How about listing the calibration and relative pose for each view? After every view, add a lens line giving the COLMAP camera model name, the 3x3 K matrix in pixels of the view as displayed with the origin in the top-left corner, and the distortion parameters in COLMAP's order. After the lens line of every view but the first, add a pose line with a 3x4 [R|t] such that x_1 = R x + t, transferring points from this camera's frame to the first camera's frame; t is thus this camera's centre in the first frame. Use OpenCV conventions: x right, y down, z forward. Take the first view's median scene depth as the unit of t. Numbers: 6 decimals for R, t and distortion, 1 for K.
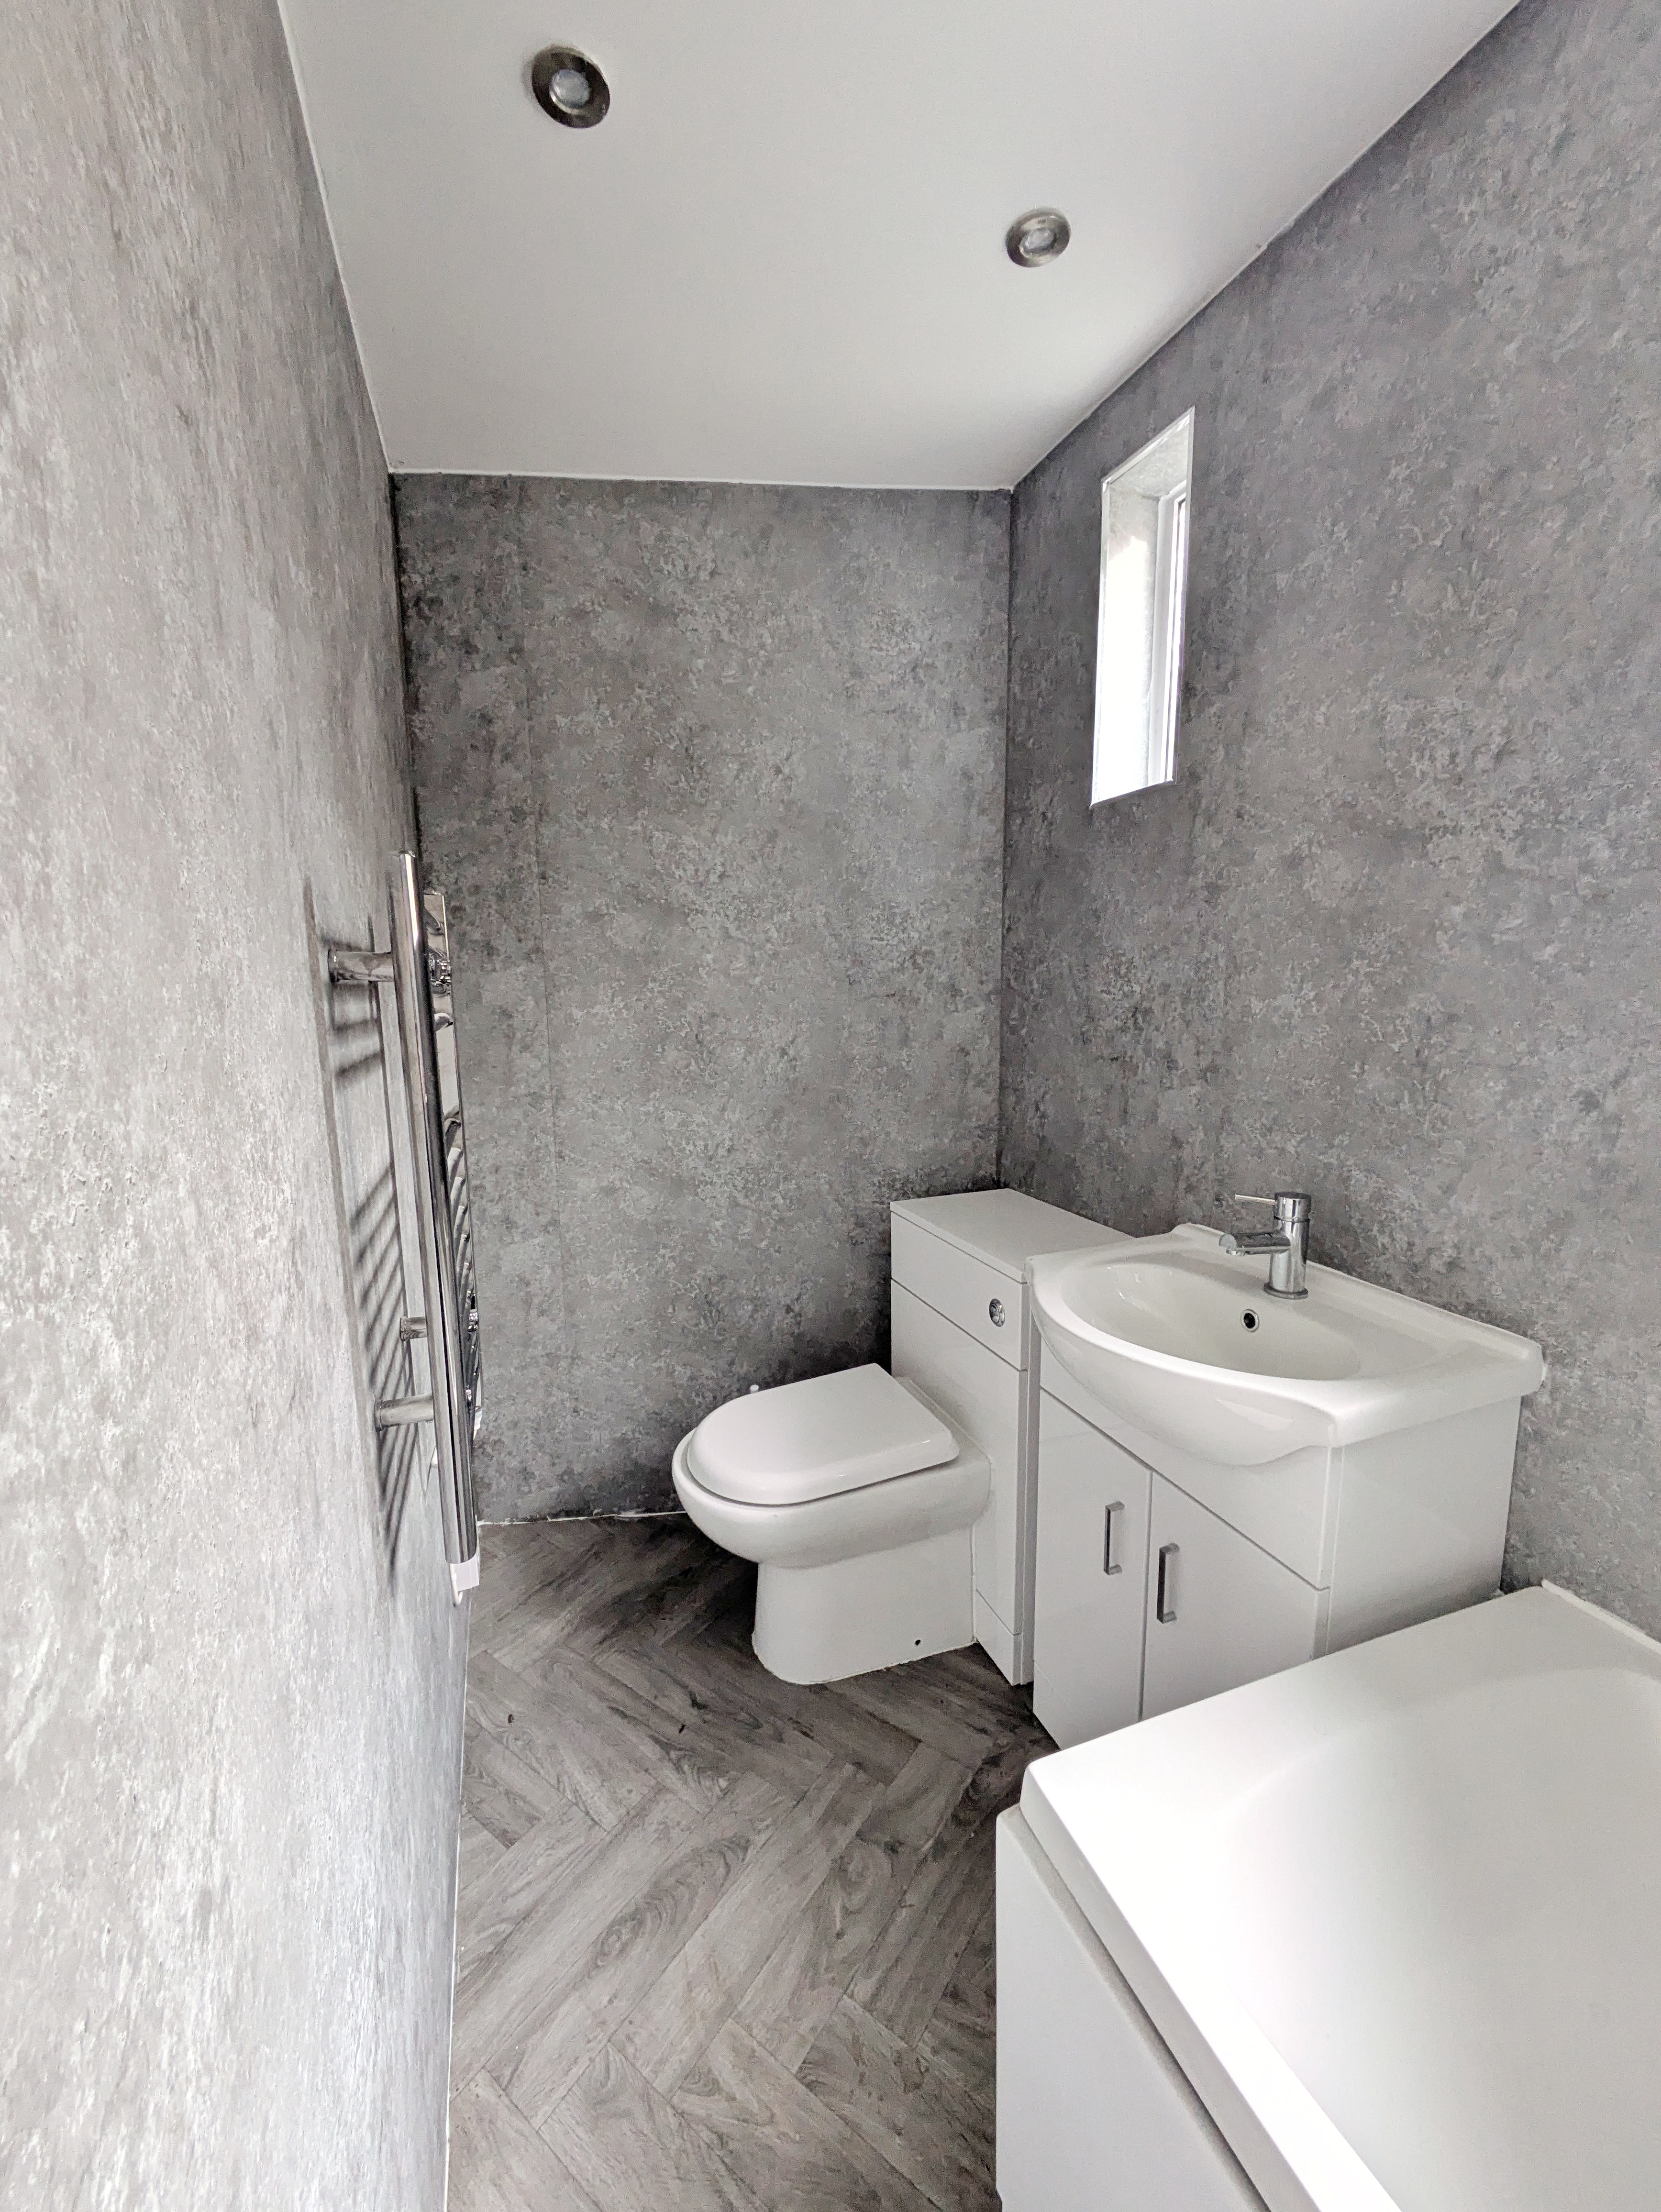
lens RADIAL K [[874.5, 0, 828.5], [0, 874.5, 1109.9], [0, 0, 1]] dist [-0.003185, 0.005368]
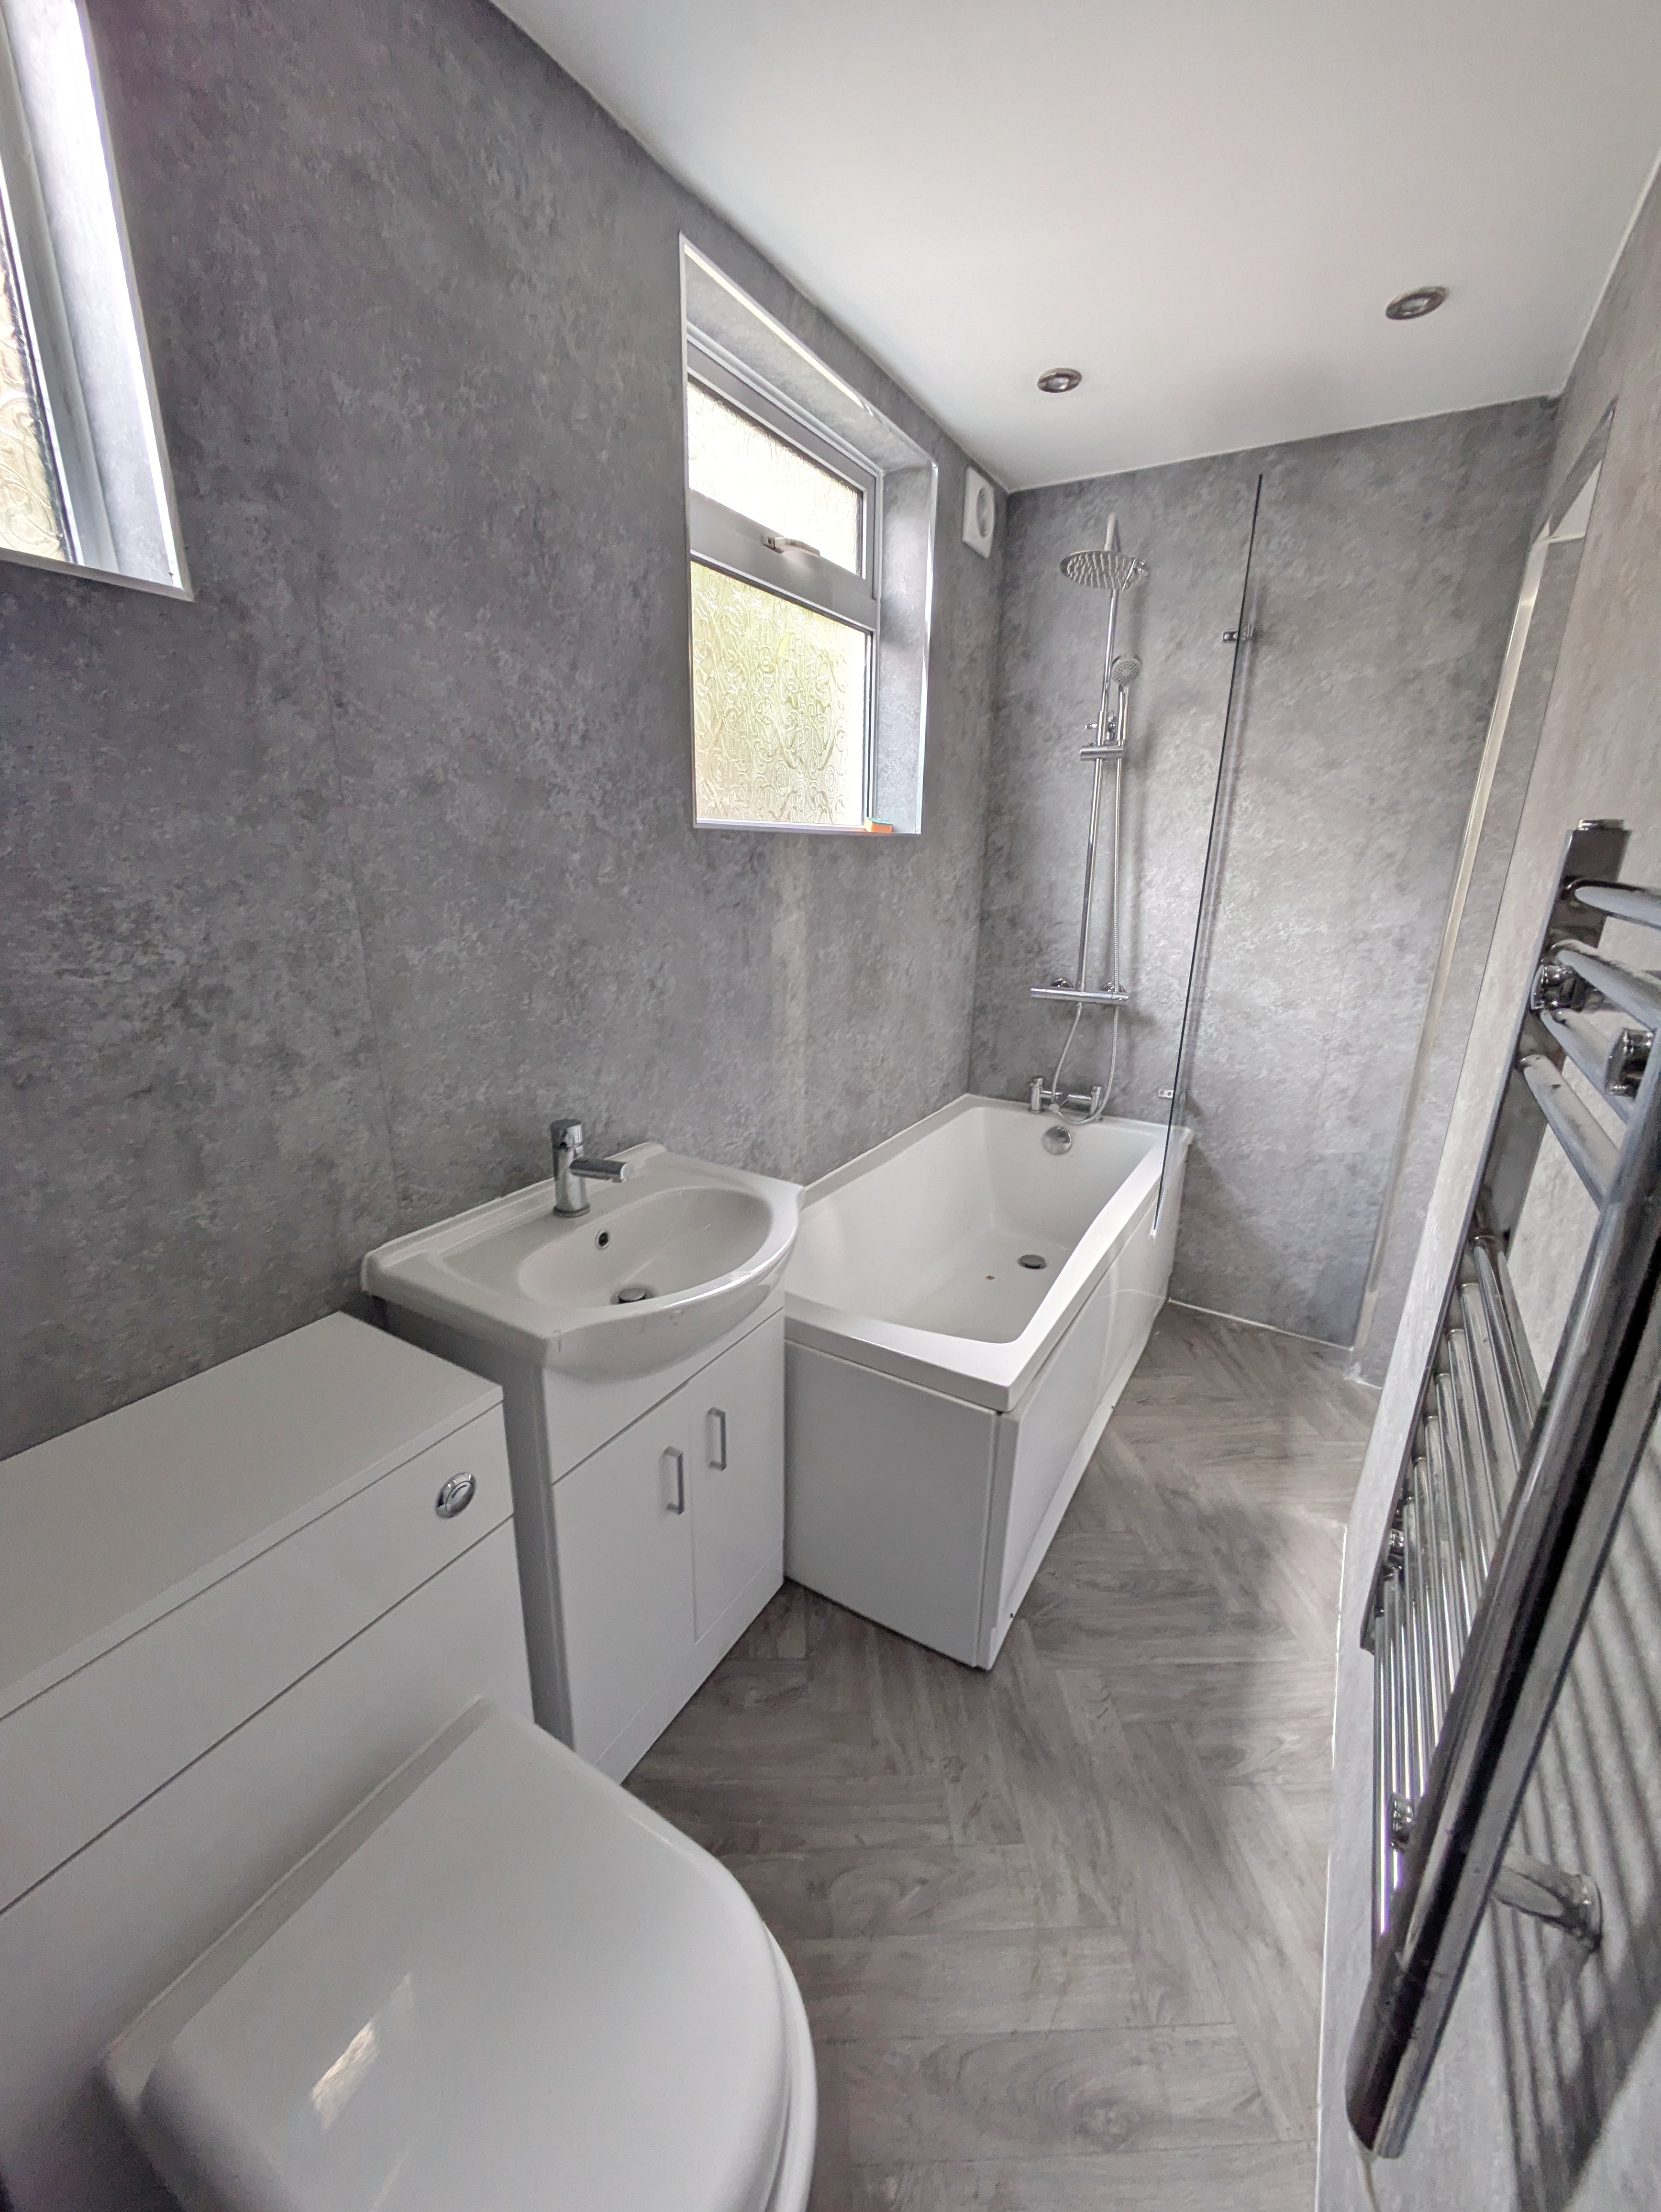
lens RADIAL K [[874.5, 0, 828.5], [0, 874.5, 1109.9], [0, 0, 1]] dist [-0.003185, 0.005368]
pose [[-0.614062, -0.230857, 0.754740, -0.435466], [0.104286, 0.924149, 0.367523, -0.256335], [-0.782337, 0.304390, -0.543410, 1.222391]]
